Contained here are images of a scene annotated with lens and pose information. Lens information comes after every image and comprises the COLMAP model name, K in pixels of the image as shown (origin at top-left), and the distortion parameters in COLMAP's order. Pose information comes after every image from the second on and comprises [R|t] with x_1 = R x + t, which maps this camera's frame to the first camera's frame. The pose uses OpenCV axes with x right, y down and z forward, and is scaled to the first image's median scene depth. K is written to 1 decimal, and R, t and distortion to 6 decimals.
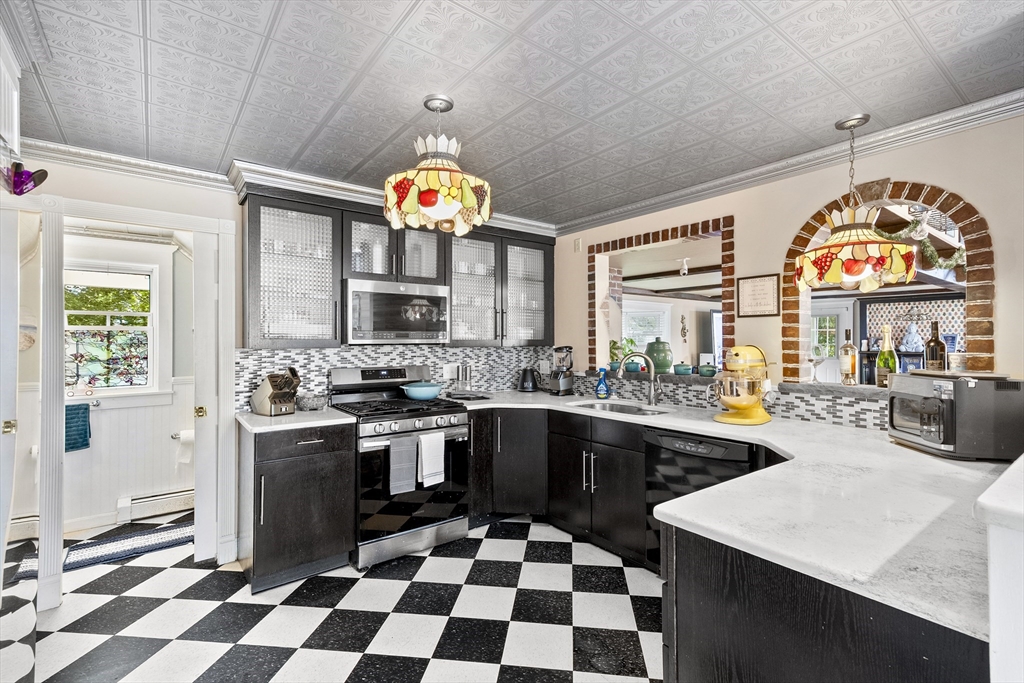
lens RADIAL K [[467.9, 0, 512.0], [0, 467.9, 340.4], [0, 0, 1]] dist [0.017274, 0.000406]
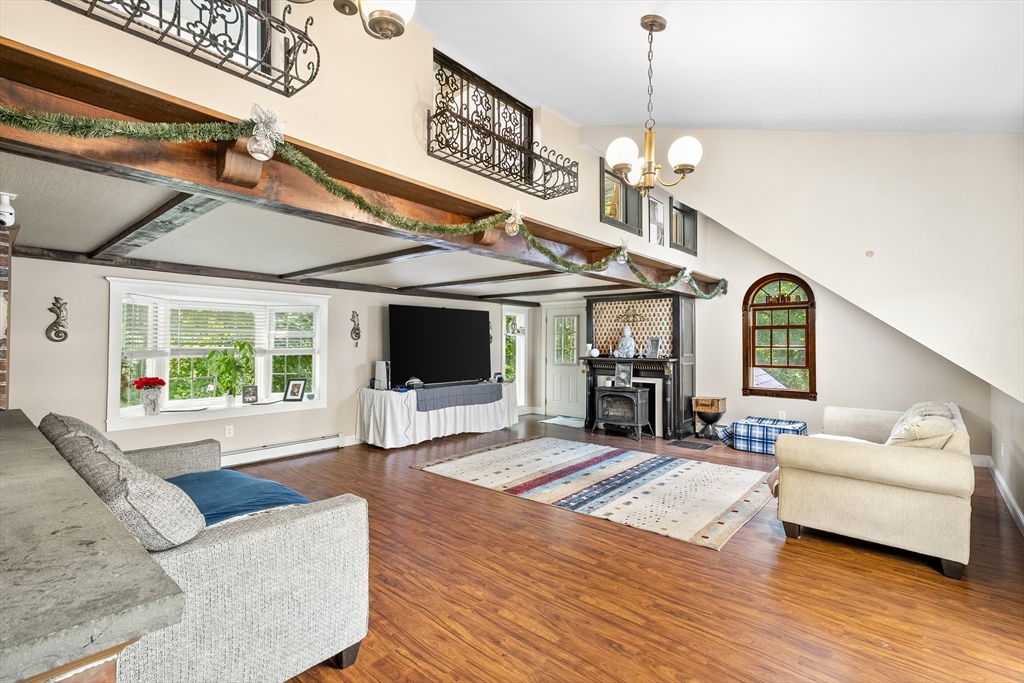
lens RADIAL K [[467.9, 0, 515.9], [0, 467.9, 341.3], [0, 0, 1]] dist [0.017274, 0.000406]
pose [[0.979204, 0.003479, 0.202847, 0.738414], [-0.003172, 0.999993, -0.001838, -0.006040], [-0.202852, 0.001156, 0.979209, 0.308256]]
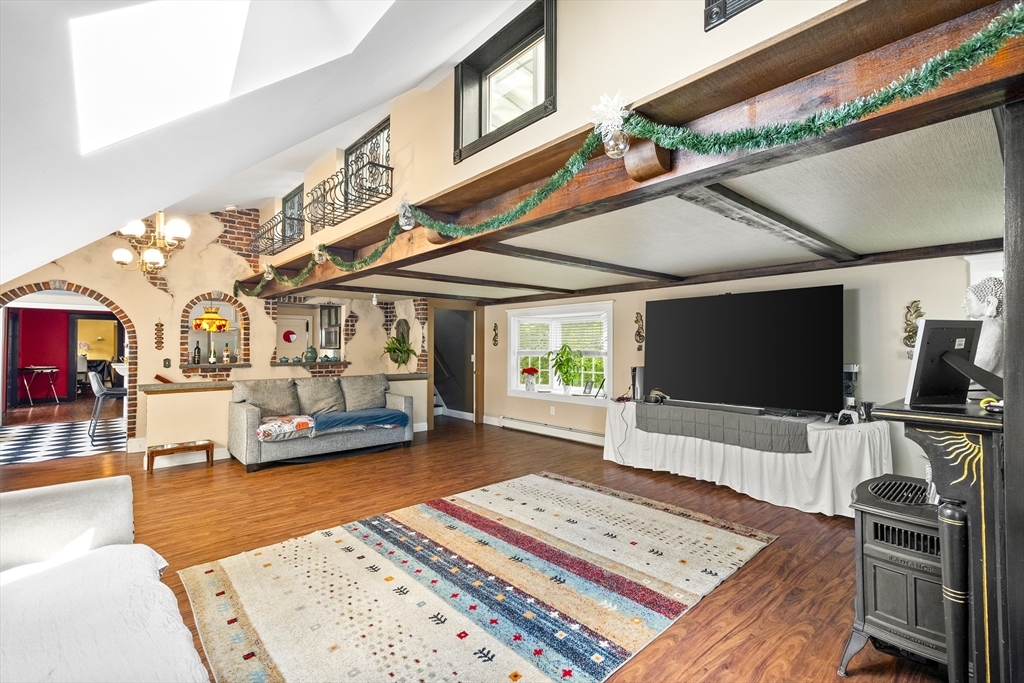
lens RADIAL K [[467.9, 0, 515.1], [0, 467.9, 340.5], [0, 0, 1]] dist [0.017274, 0.000406]
pose [[0.072032, -0.012110, -0.997329, 1.749619], [-0.000878, 0.999925, -0.012205, -0.002408], [0.997402, 0.001755, 0.072016, 1.245681]]
